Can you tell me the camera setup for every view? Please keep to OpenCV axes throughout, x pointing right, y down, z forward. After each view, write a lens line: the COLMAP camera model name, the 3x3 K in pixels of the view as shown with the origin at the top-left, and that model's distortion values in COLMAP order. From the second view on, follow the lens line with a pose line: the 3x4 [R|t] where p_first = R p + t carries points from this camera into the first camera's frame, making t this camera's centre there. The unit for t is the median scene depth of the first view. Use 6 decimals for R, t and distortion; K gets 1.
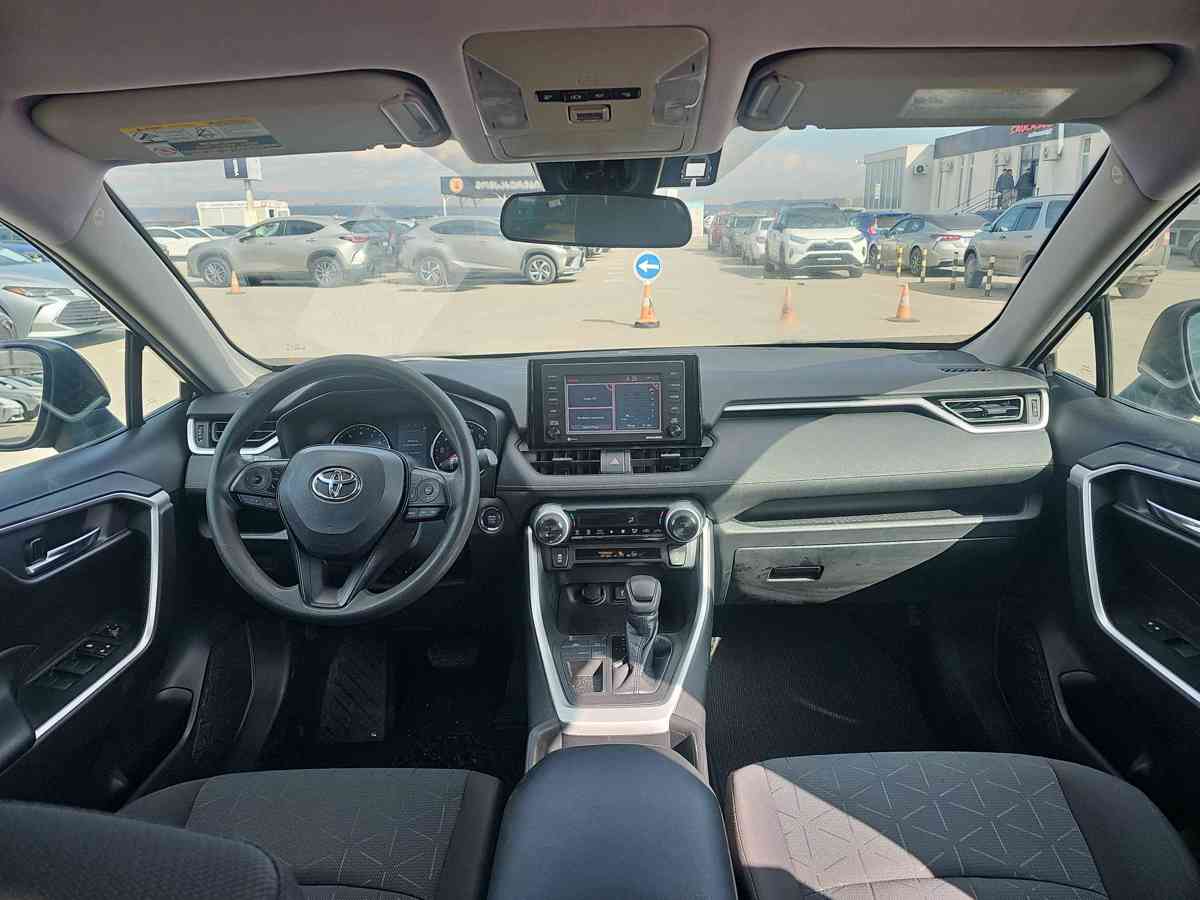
lens RADIAL K [[793.8, 0, 603.8], [0, 793.8, 448.8], [0, 0, 1]] dist [0.034039, -0.026229]
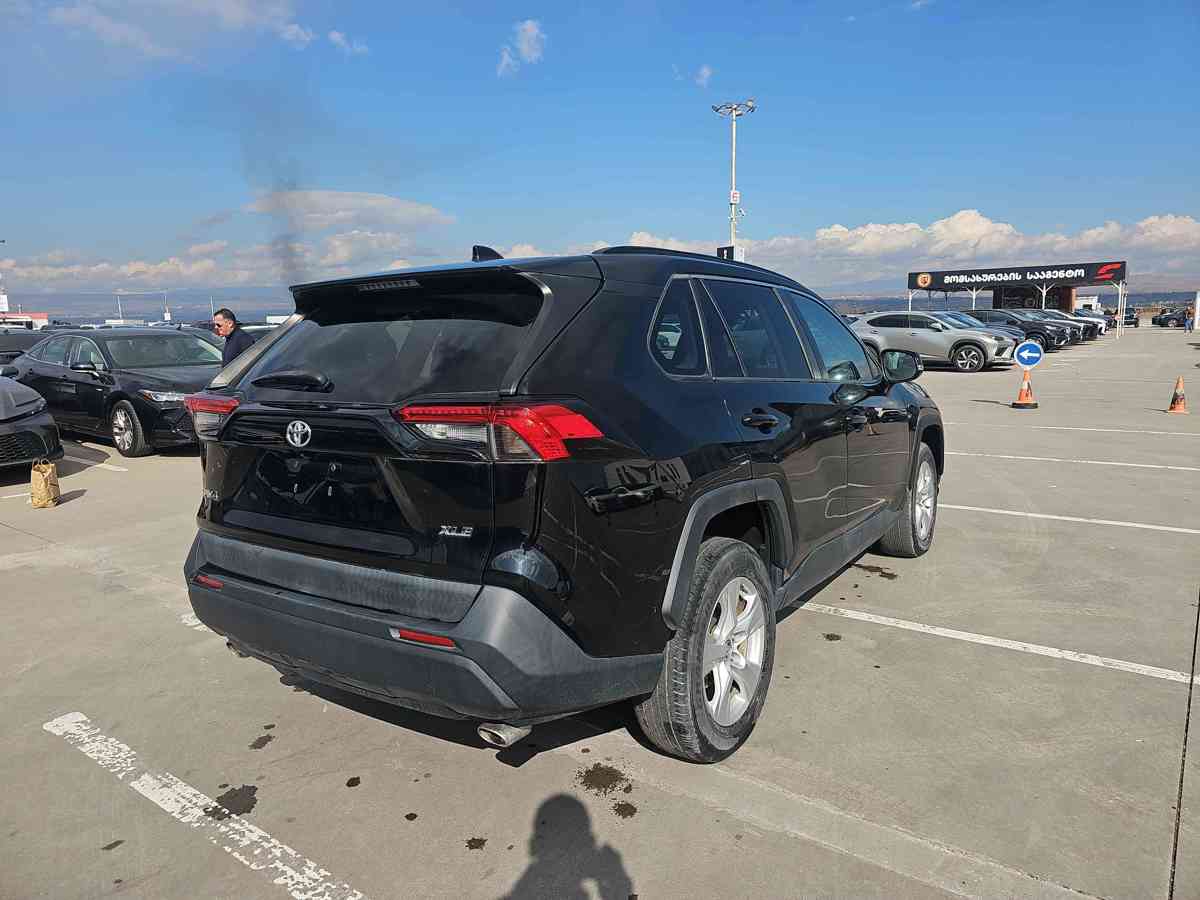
lens RADIAL K [[793.8, 0, 599.9], [0, 793.8, 451.3], [0, 0, 1]] dist [0.034039, -0.026229]
pose [[0.834469, 0.089122, -0.543800, 0.102431], [-0.146262, 0.987261, -0.062642, 0.038614], [0.531289, 0.131810, 0.836874, -0.149301]]
